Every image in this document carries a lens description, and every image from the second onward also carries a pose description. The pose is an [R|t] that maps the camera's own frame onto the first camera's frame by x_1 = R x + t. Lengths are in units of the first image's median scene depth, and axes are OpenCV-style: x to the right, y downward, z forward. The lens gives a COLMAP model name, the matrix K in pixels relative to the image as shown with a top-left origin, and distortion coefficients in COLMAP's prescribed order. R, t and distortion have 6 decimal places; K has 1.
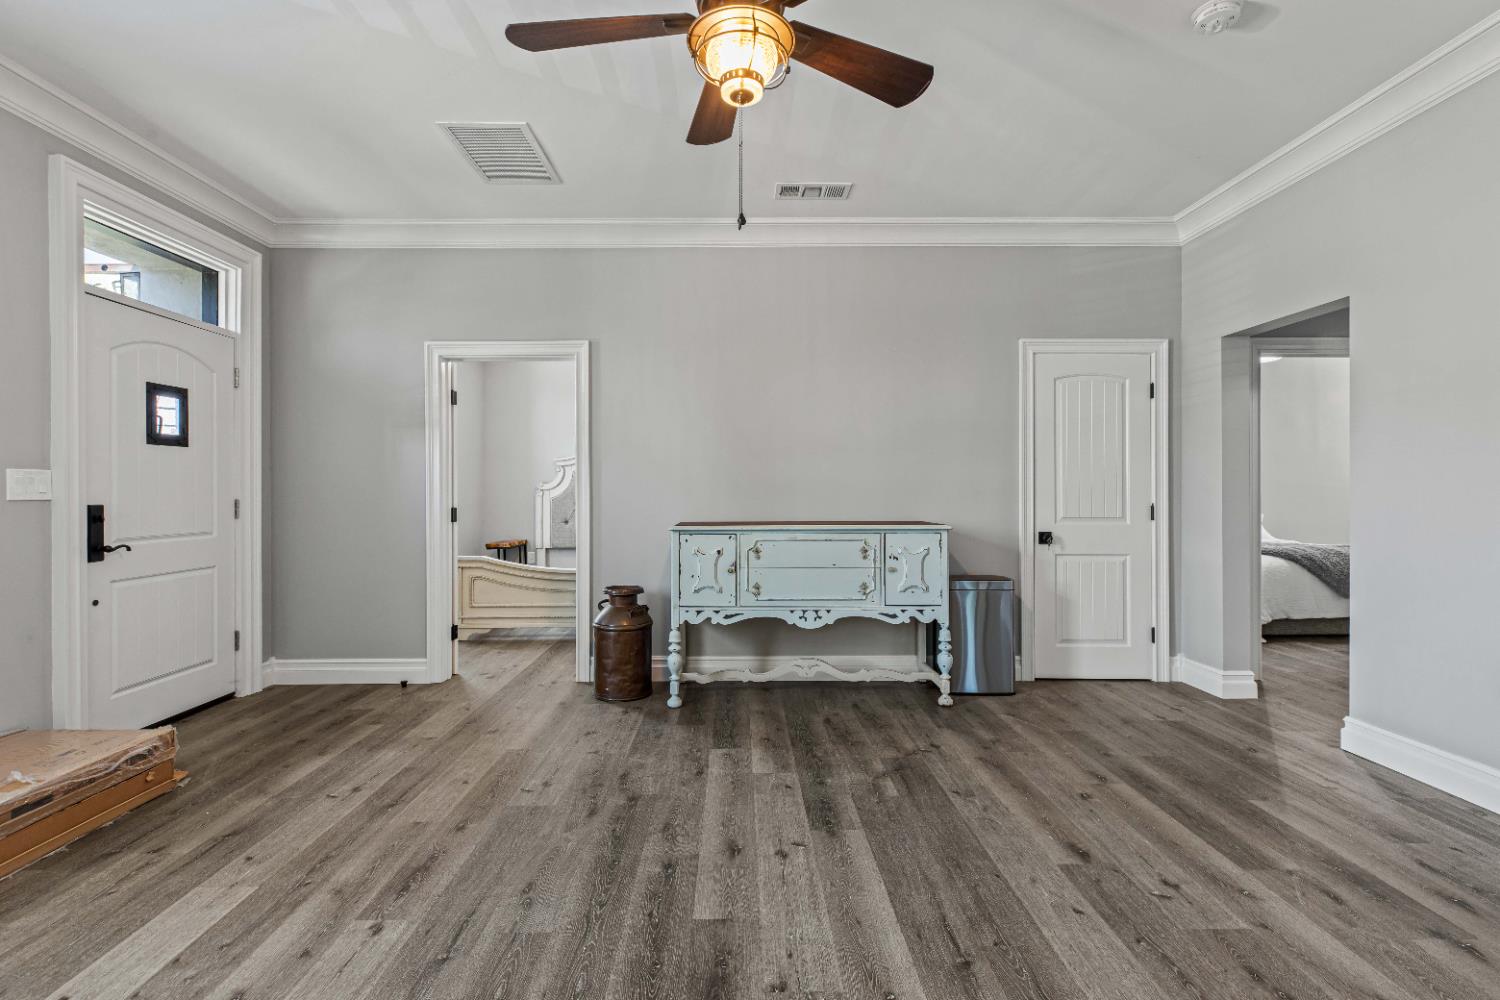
lens RADIAL K [[686.6, 0, 741.9], [0, 686.6, 490.7], [0, 0, 1]] dist [0.004311, -0.000625]
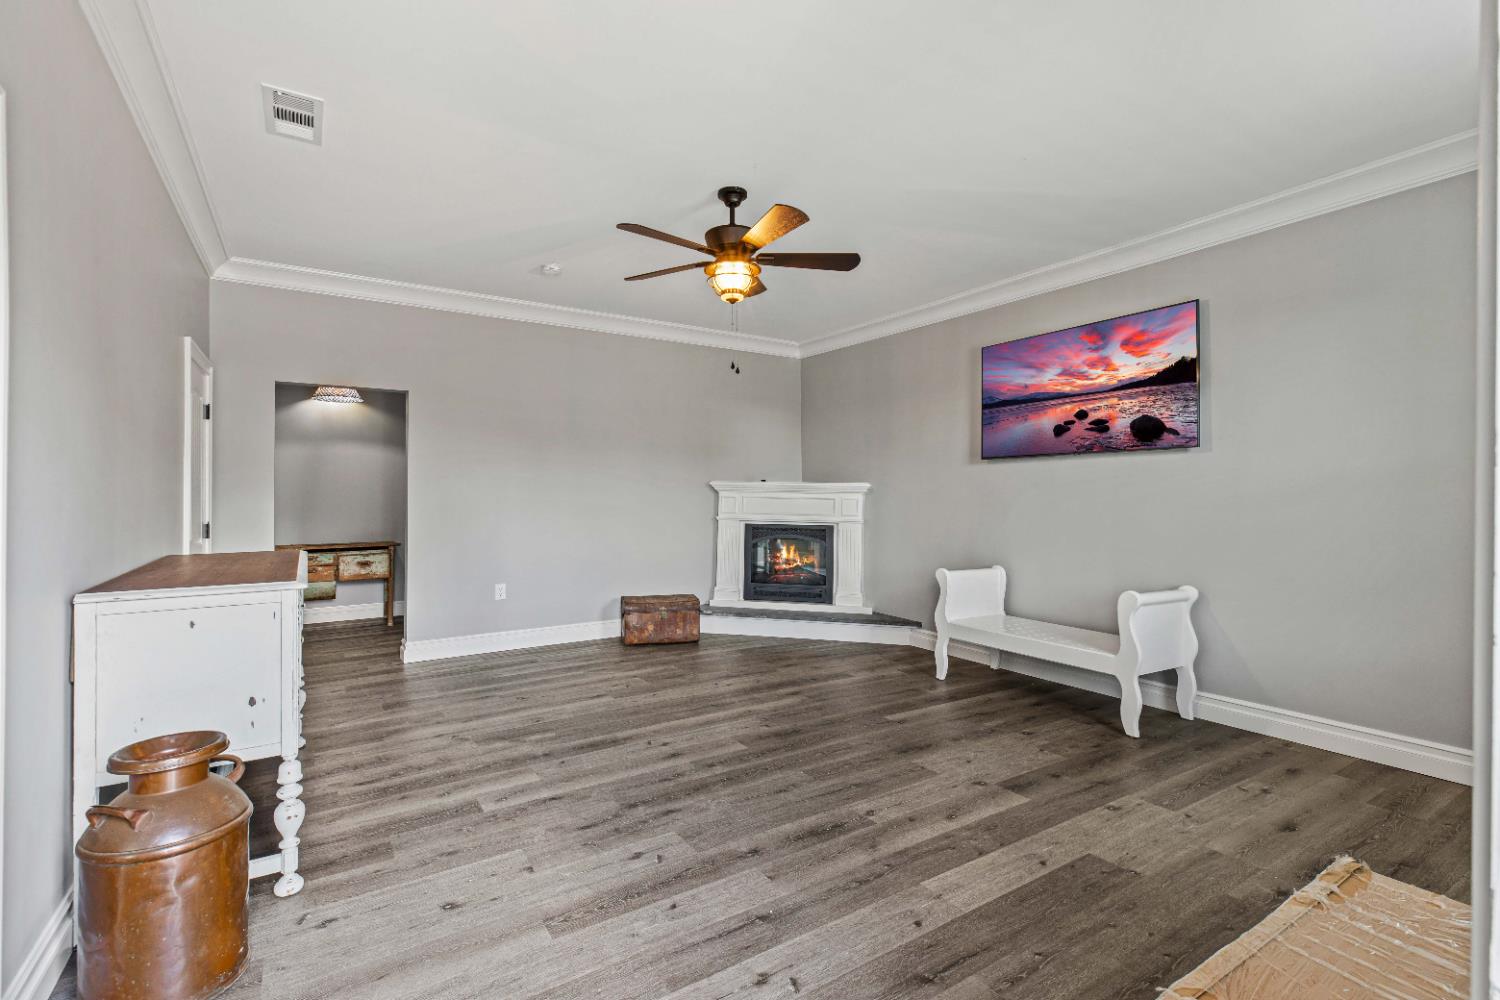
lens RADIAL K [[686.6, 0, 750.5], [0, 686.6, 500.8], [0, 0, 1]] dist [0.004311, -0.000625]
pose [[-0.539080, -0.004650, 0.842242, -1.359835], [0.001463, 0.999978, 0.006457, -0.035739], [-0.842253, 0.004713, -0.539061, 1.673735]]
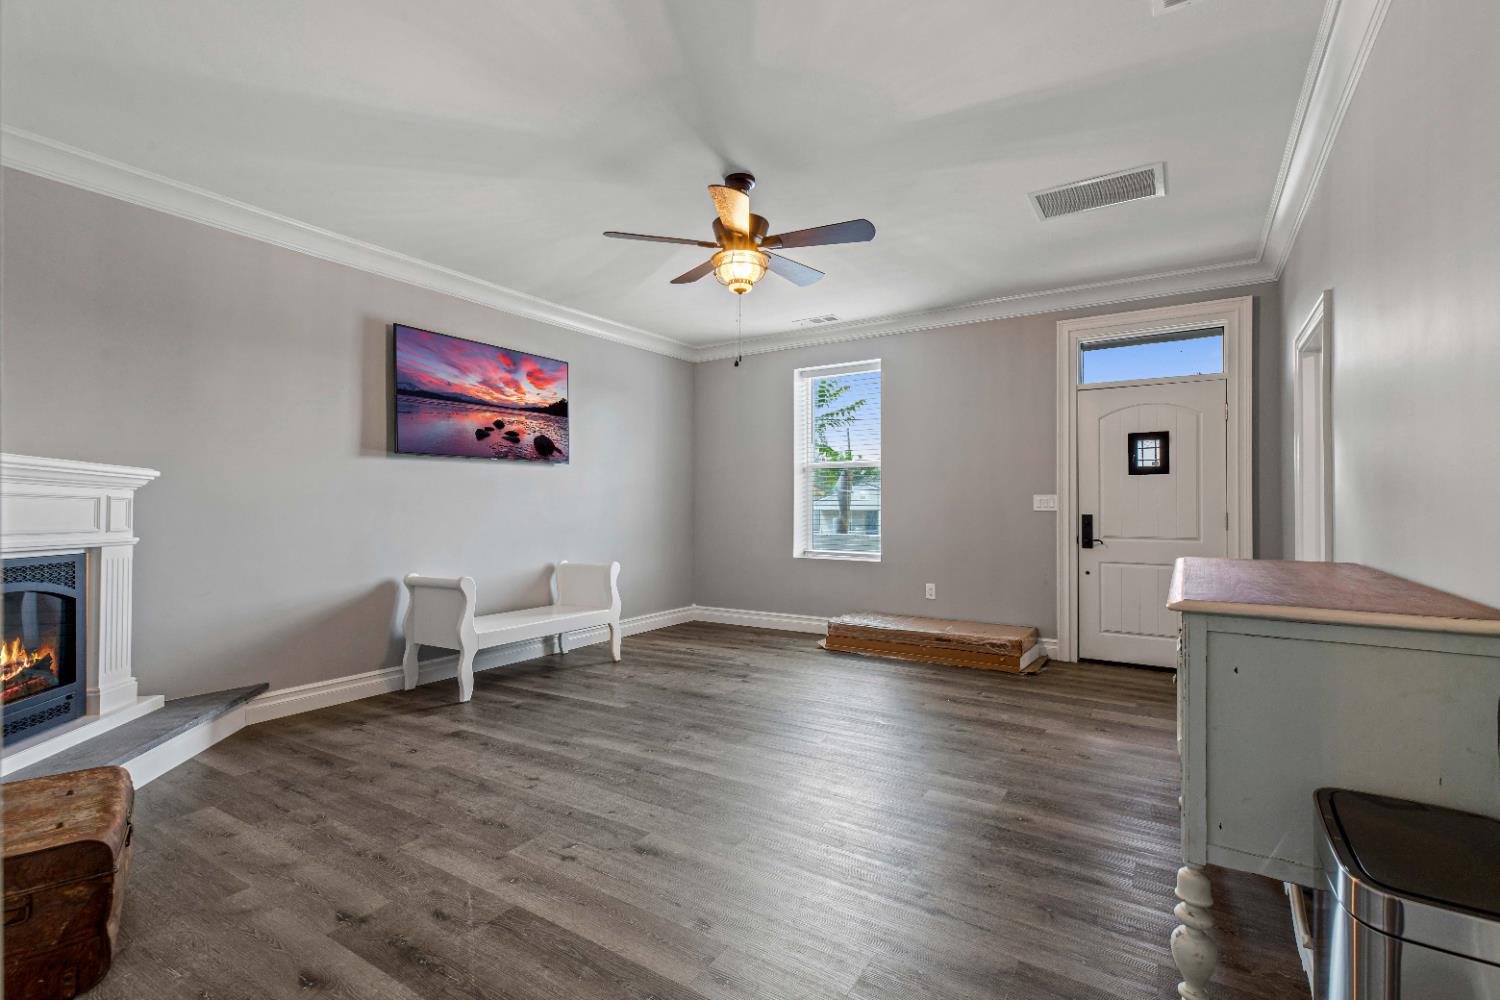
lens RADIAL K [[686.6, 0, 746.8], [0, 686.6, 499.8], [0, 0, 1]] dist [0.004311, -0.000625]
pose [[-0.543025, -0.004185, -0.839706, 1.294893], [0.000499, 0.999986, -0.005307, -0.009683], [0.839717, -0.003301, -0.543015, 1.704515]]
